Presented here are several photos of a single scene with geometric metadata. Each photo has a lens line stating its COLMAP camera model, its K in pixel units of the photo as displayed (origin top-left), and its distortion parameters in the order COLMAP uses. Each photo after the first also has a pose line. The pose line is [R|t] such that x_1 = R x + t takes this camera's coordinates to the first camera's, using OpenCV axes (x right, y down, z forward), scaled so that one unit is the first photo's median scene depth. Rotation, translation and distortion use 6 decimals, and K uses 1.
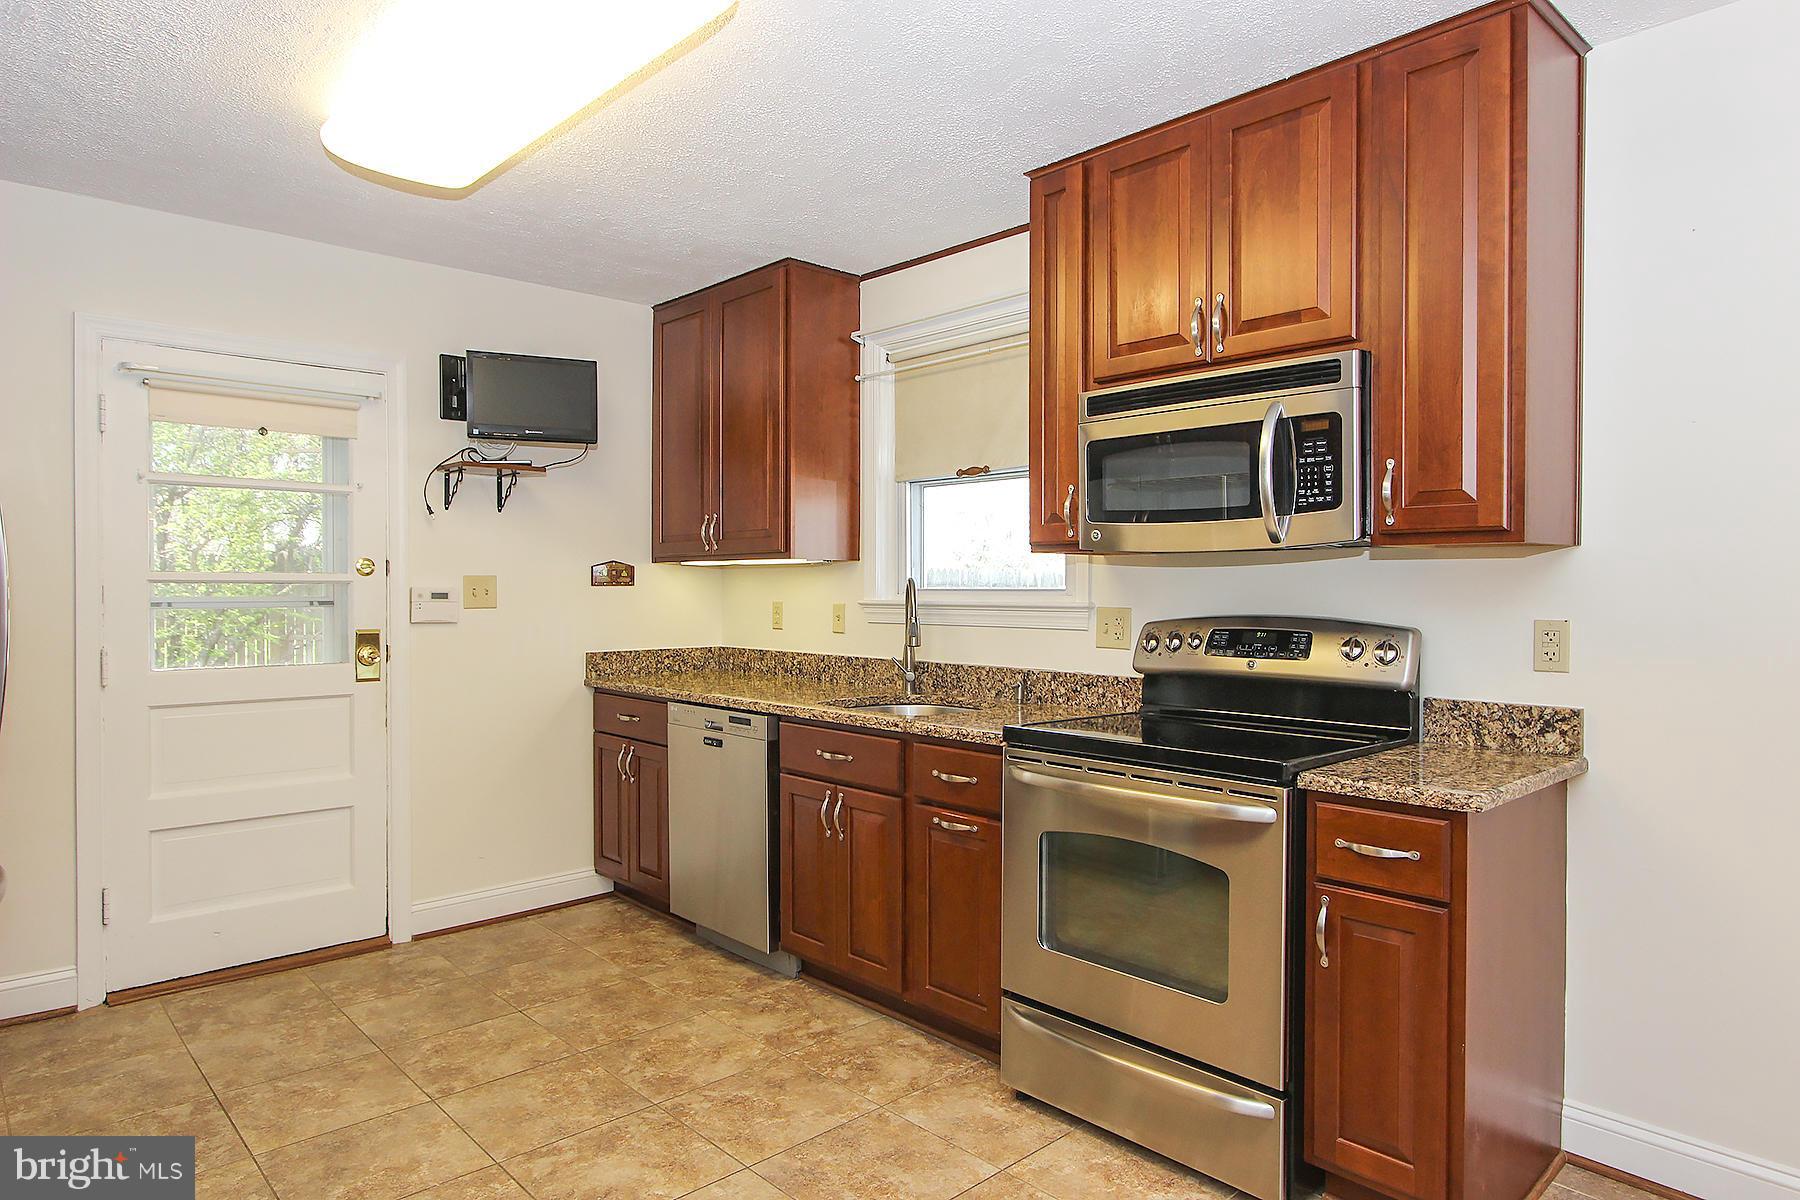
lens RADIAL K [[1094.1, 0, 900.0], [0, 1094.1, 600.0], [0, 0, 1]] dist [-0.013826, 0.012572]
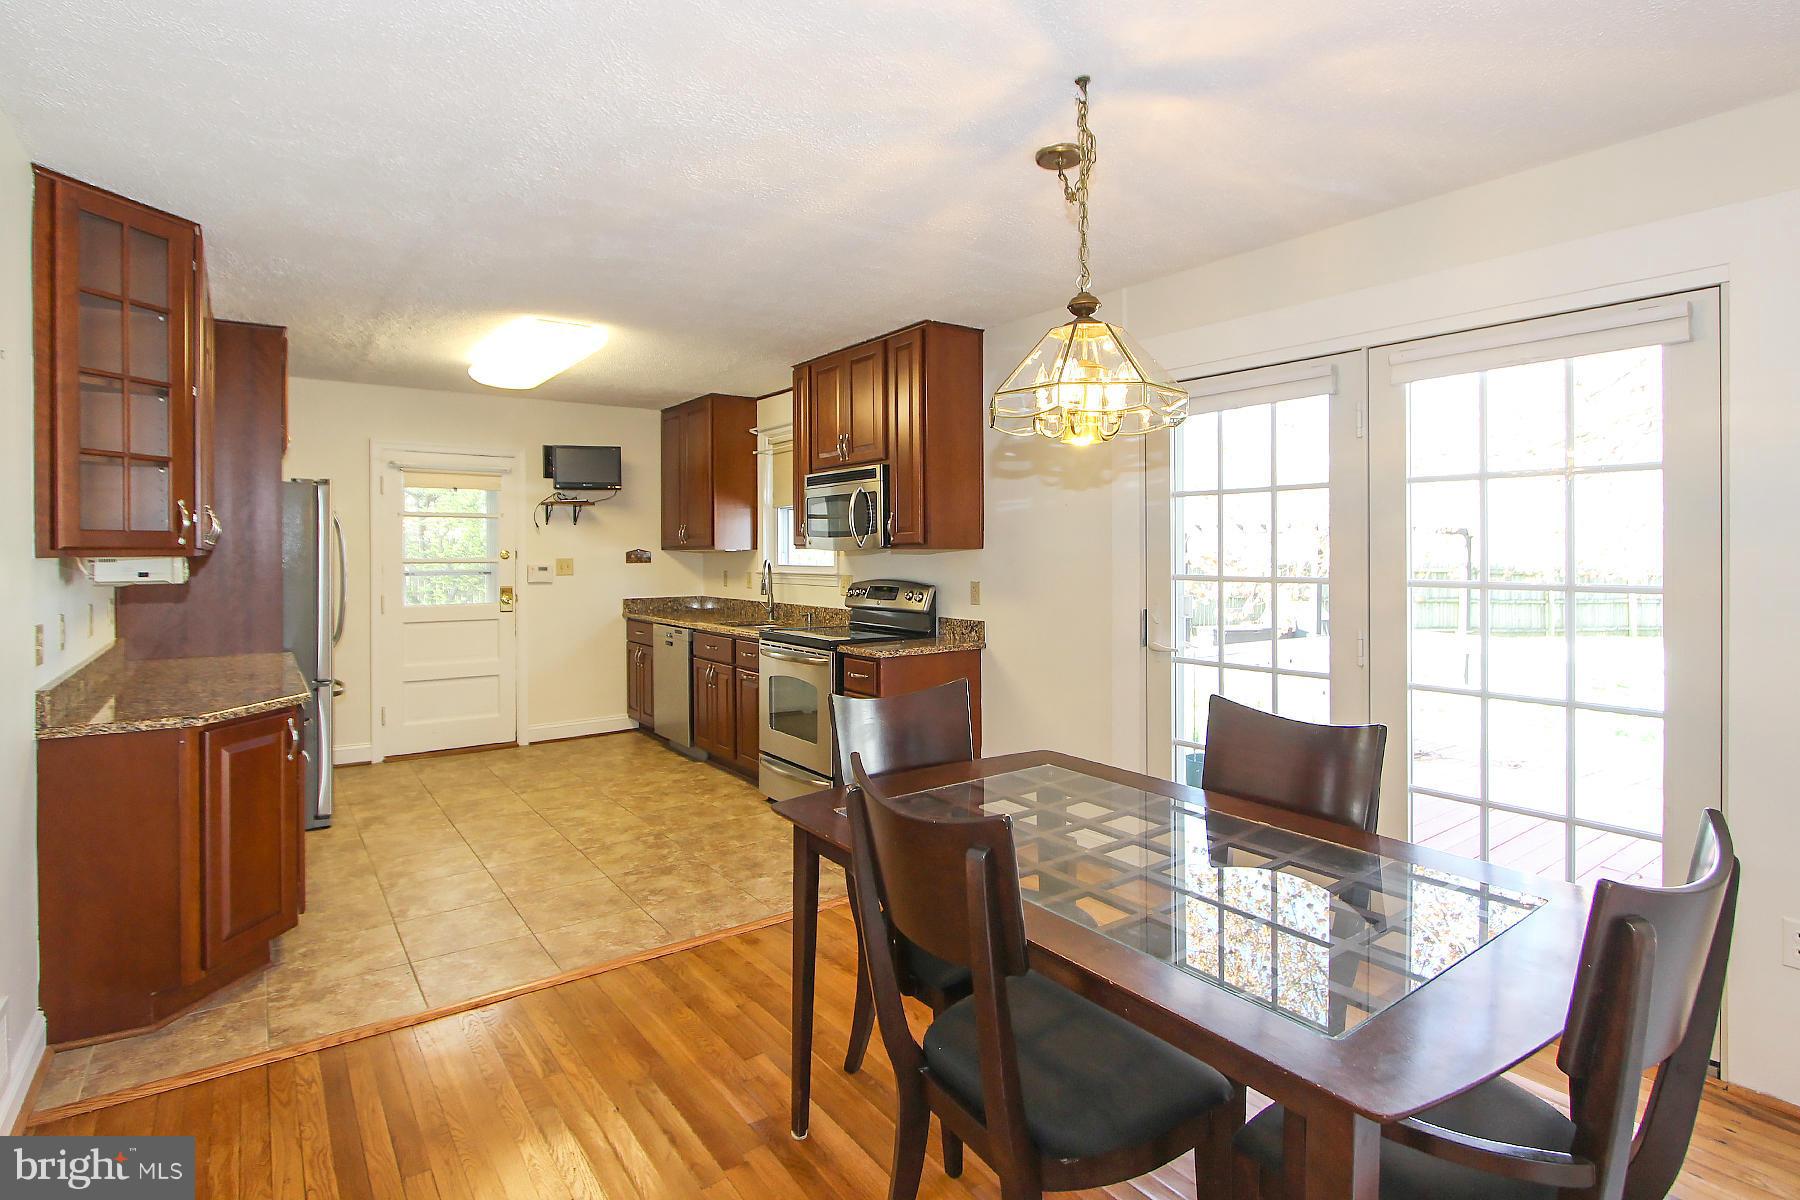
lens RADIAL K [[914.8, 0, 895.8], [0, 914.8, 556.0], [0, 0, 1]] dist [-0.002952, -0.000423]
pose [[0.992158, -0.003644, -0.124940, 0.521846], [0.002618, 0.999961, -0.008376, -0.014853], [0.124966, 0.007983, 0.992129, -0.694750]]
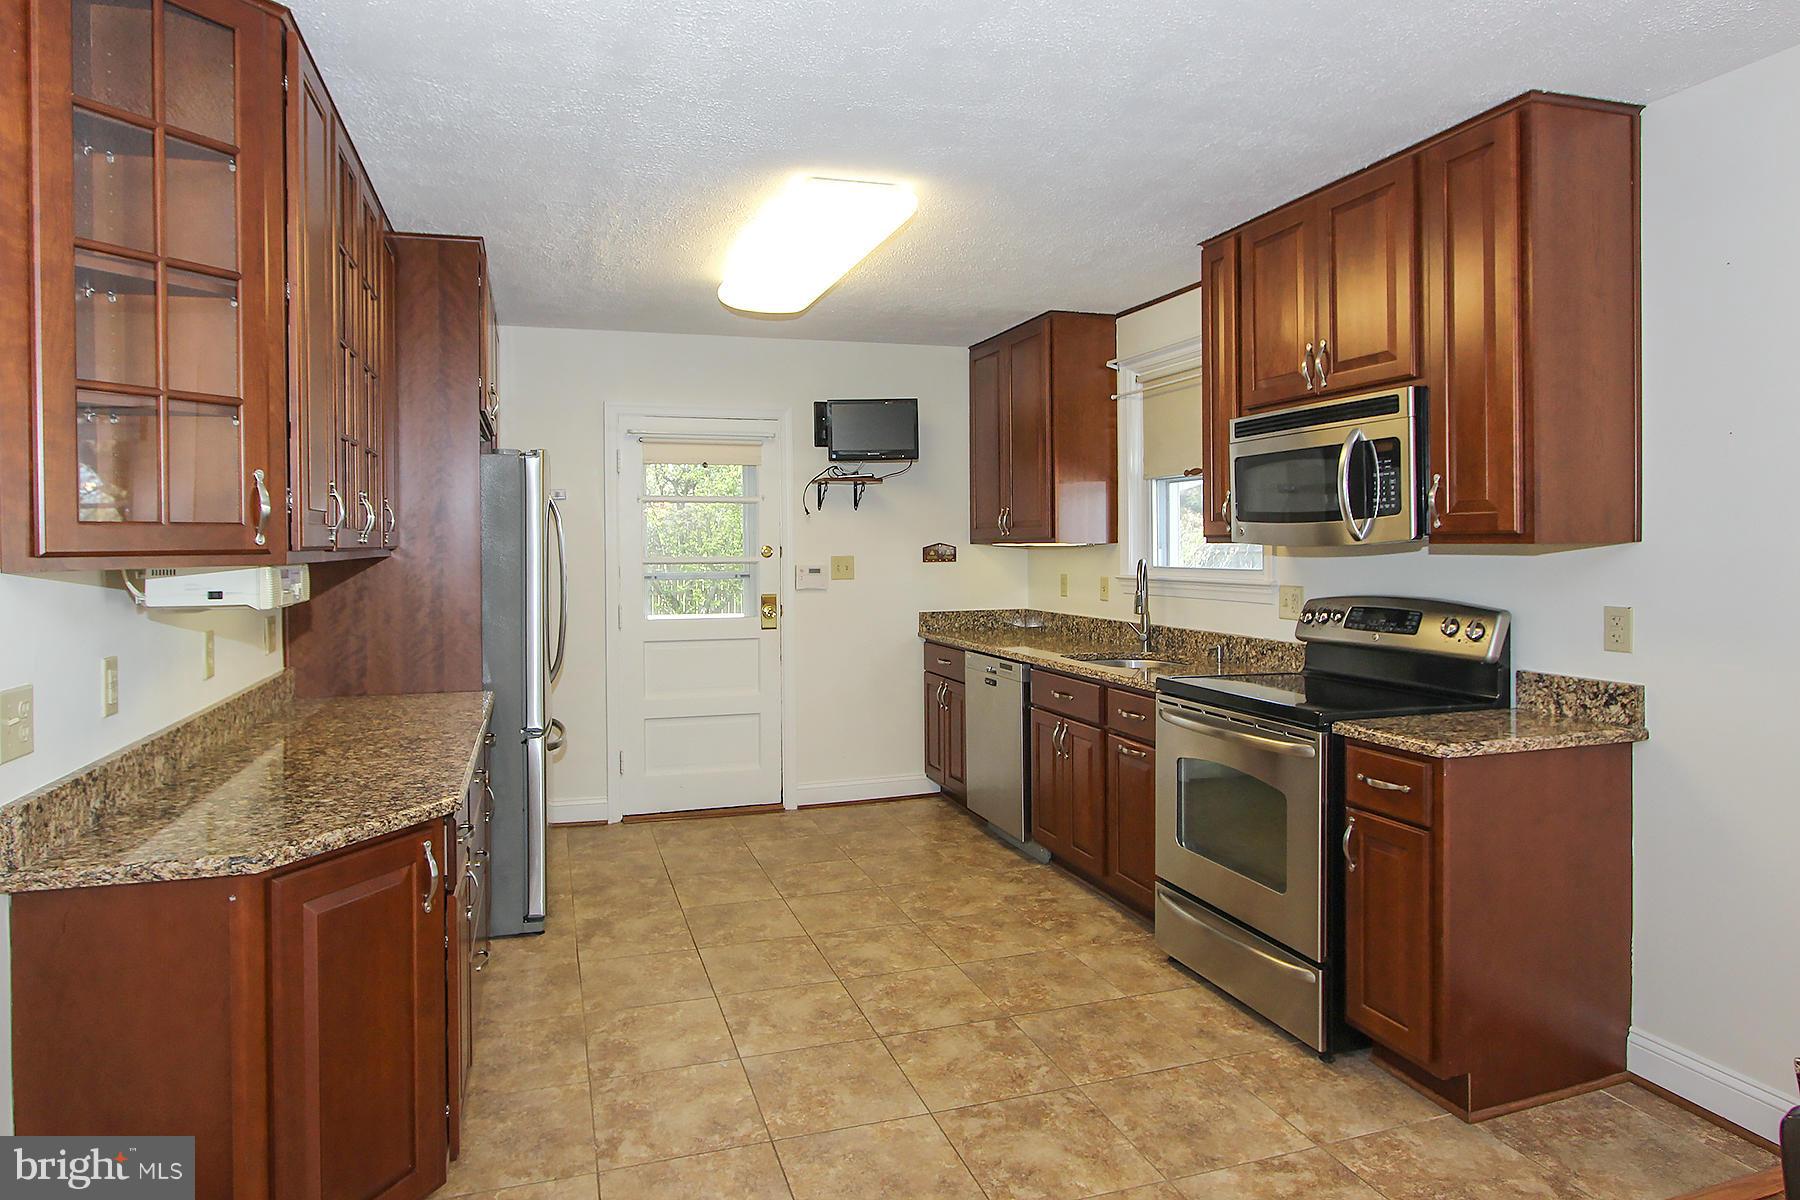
lens RADIAL K [[1040.9, 0, 833.3], [0, 1040.9, 557.4], [0, 0, 1]] dist [-0.004088, 0.000184]
pose [[0.892826, -0.002384, -0.450395, 0.274510], [0.003033, 0.999995, 0.000718, -0.028346], [0.450391, -0.002007, 0.892829, -0.266346]]
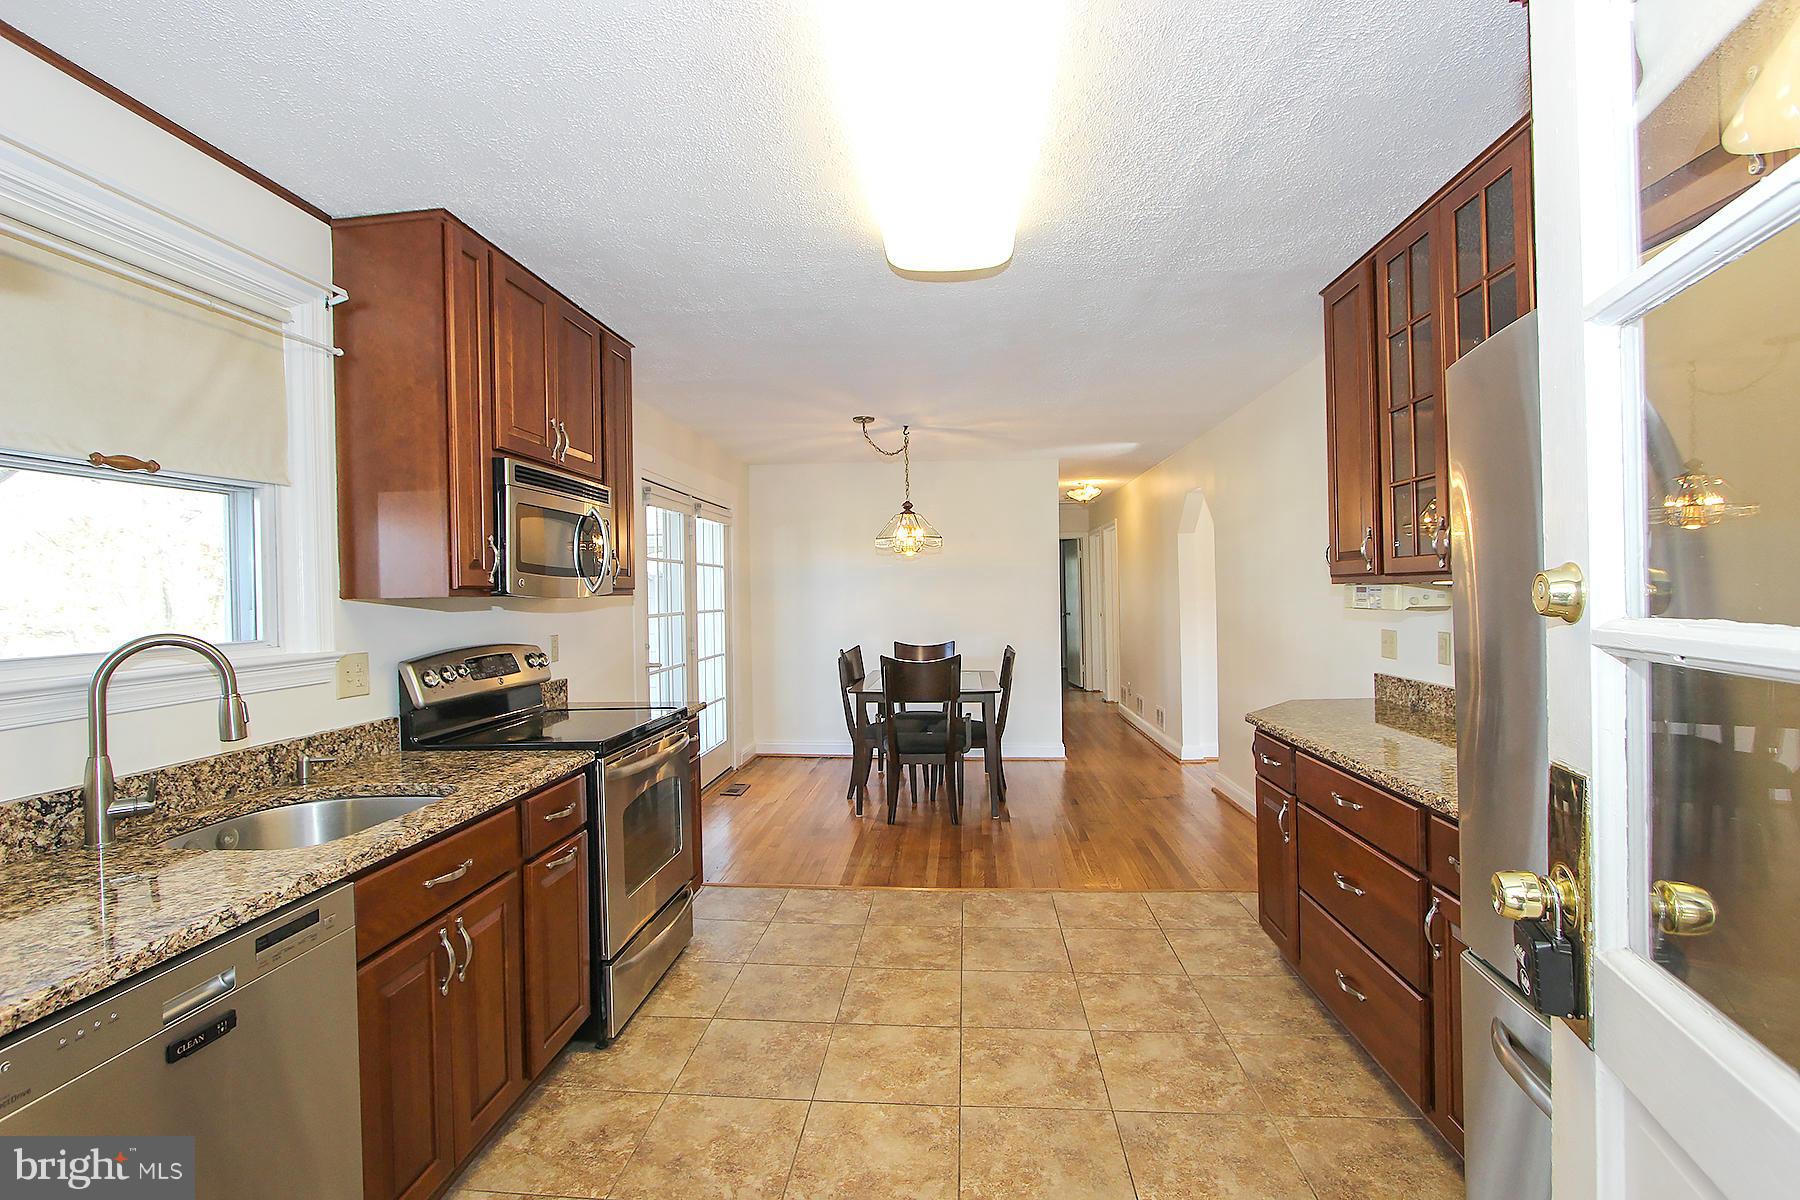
lens RADIAL K [[825.7, 0, 900.0], [0, 825.7, 600.0], [0, 0, 1]] dist [0.000001, -0.000047]
pose [[-0.679353, 0.007363, 0.733774, -0.691947], [0.031853, 0.999303, 0.019464, -0.040634], [-0.733120, 0.036596, -0.679114, 1.196998]]
